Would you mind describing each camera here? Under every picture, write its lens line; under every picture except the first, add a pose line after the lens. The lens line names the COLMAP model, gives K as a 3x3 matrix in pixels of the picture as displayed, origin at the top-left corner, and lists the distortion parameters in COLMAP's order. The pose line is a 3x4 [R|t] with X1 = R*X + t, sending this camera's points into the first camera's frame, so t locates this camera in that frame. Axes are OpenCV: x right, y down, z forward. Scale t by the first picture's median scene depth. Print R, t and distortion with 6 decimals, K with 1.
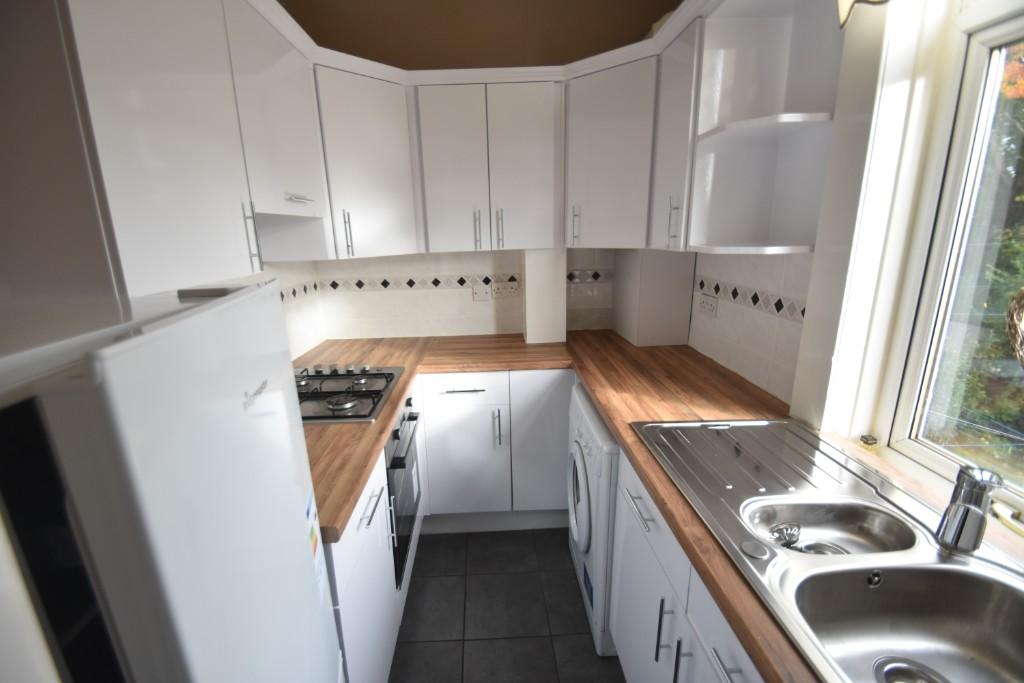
lens RADIAL K [[457.4, 0, 489.8], [0, 457.4, 351.5], [0, 0, 1]] dist [0.017271, -0.015964]
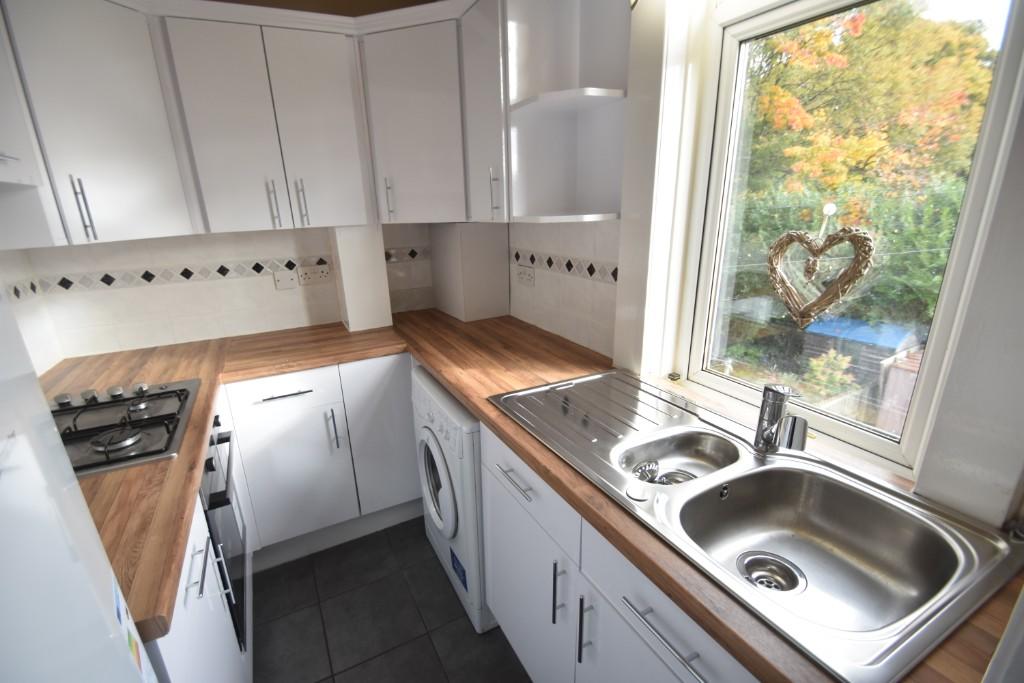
lens RADIAL K [[457.4, 0, 489.8], [0, 457.4, 351.5], [0, 0, 1]] dist [0.017271, -0.015964]
pose [[0.902803, -0.134126, 0.408604, -0.060661], [0.119850, 0.990948, 0.060478, -0.001022], [-0.413017, -0.005629, 0.910706, 0.081520]]
